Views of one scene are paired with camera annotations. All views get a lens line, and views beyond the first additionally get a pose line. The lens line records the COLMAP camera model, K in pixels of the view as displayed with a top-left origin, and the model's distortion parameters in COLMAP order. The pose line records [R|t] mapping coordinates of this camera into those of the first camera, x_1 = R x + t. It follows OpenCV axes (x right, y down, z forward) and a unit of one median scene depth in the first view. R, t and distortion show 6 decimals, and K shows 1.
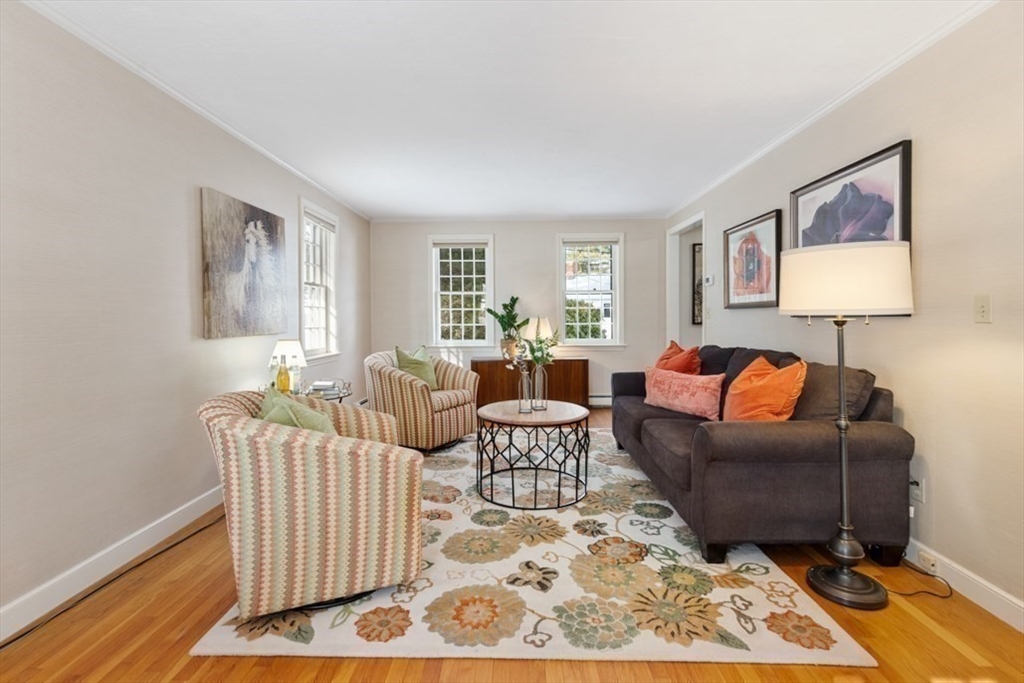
lens RADIAL K [[466.3, 0, 509.4], [0, 466.3, 313.4], [0, 0, 1]] dist [0.005259, -0.000362]
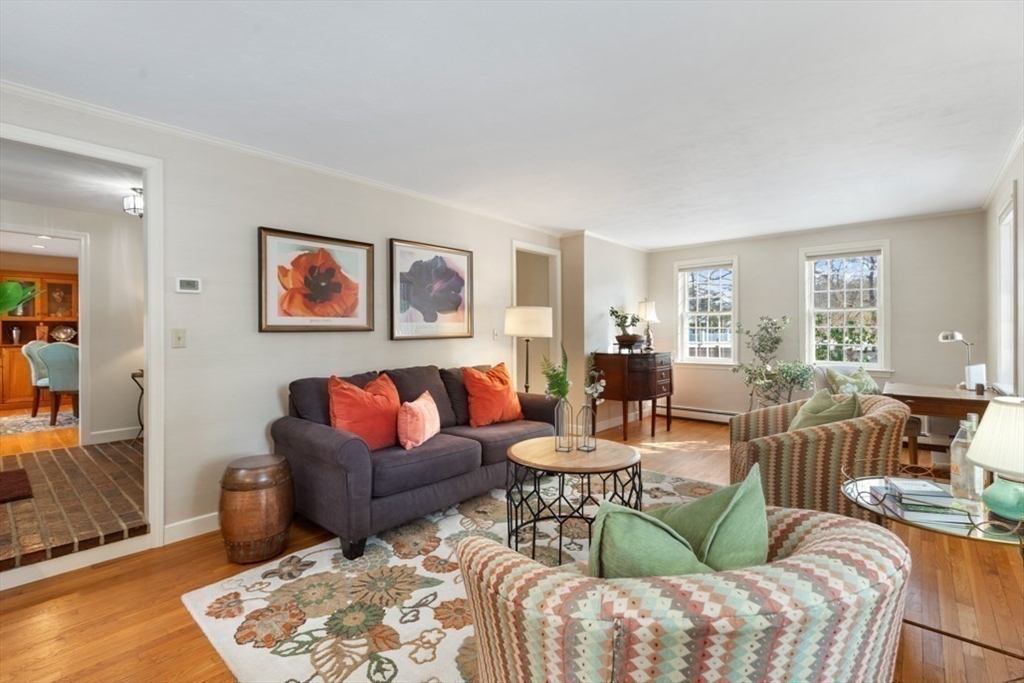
lens RADIAL K [[466.3, 0, 517.4], [0, 466.3, 333.2], [0, 0, 1]] dist [0.005259, -0.000362]
pose [[-0.787864, 0.003846, 0.615837, -0.397571], [0.006590, 0.999976, 0.002186, -0.013385], [-0.615814, 0.005781, -0.787871, 1.777547]]
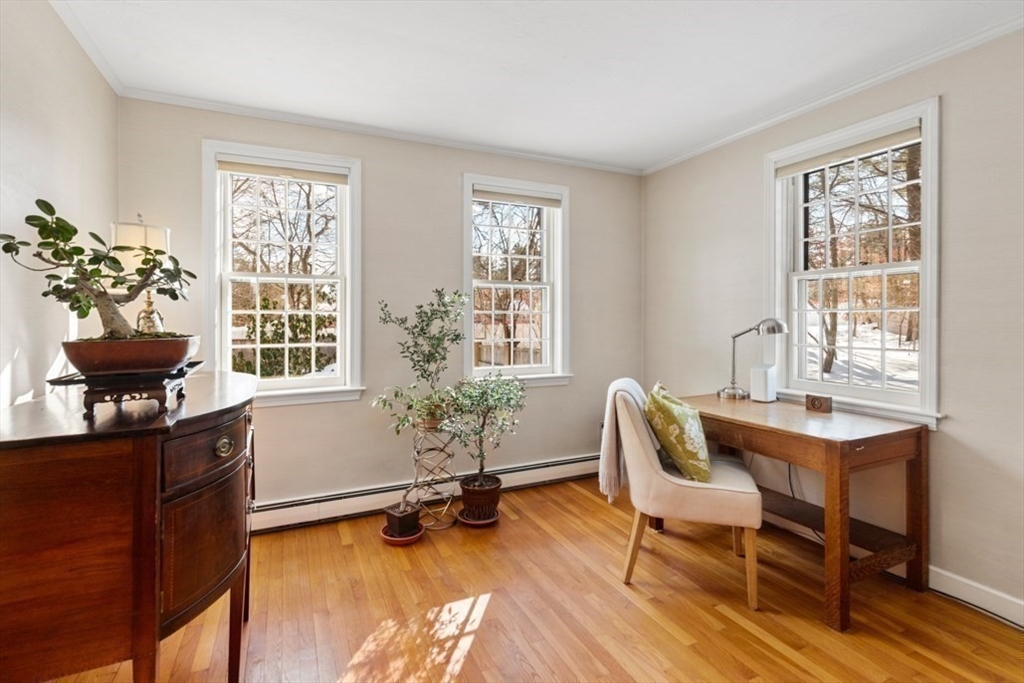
lens RADIAL K [[466.3, 0, 492.6], [0, 466.3, 319.3], [0, 0, 1]] dist [0.005259, -0.000362]
pose [[-0.894770, 0.006616, -0.446479, 0.260605], [0.003762, 0.999966, 0.007278, -0.015819], [0.446512, 0.004832, -0.894764, 0.632370]]
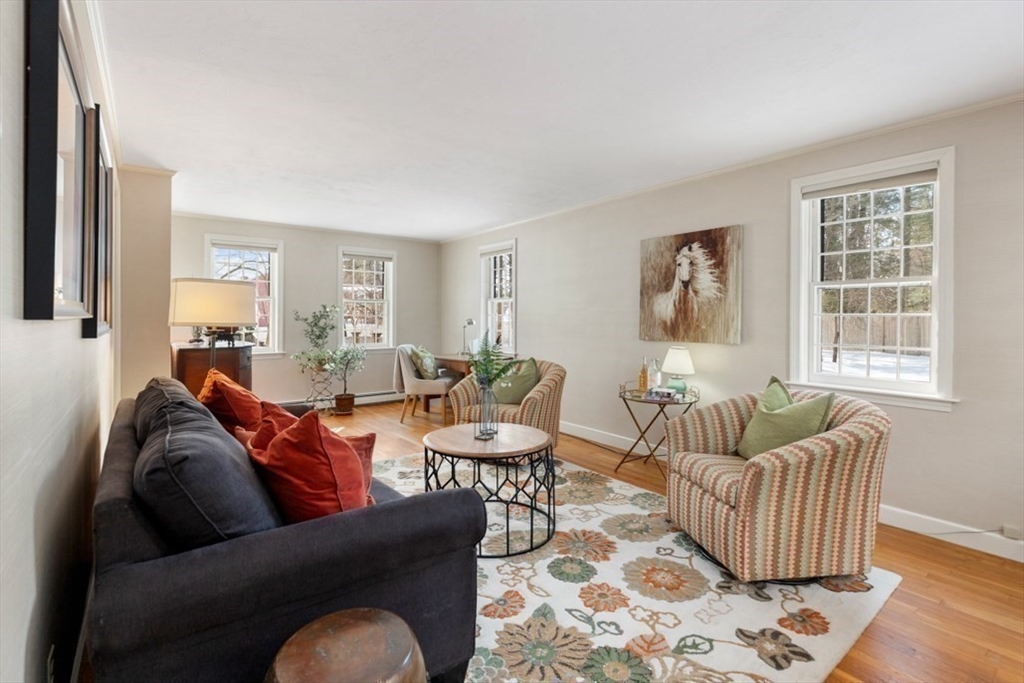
lens RADIAL K [[466.3, 0, 513.5], [0, 466.3, 315.9], [0, 0, 1]] dist [0.005259, -0.000362]
pose [[-0.759989, -0.000763, -0.649936, 0.603129], [0.000125, 0.999999, -0.001321, -0.018942], [0.649936, -0.001085, -0.759988, 1.736360]]
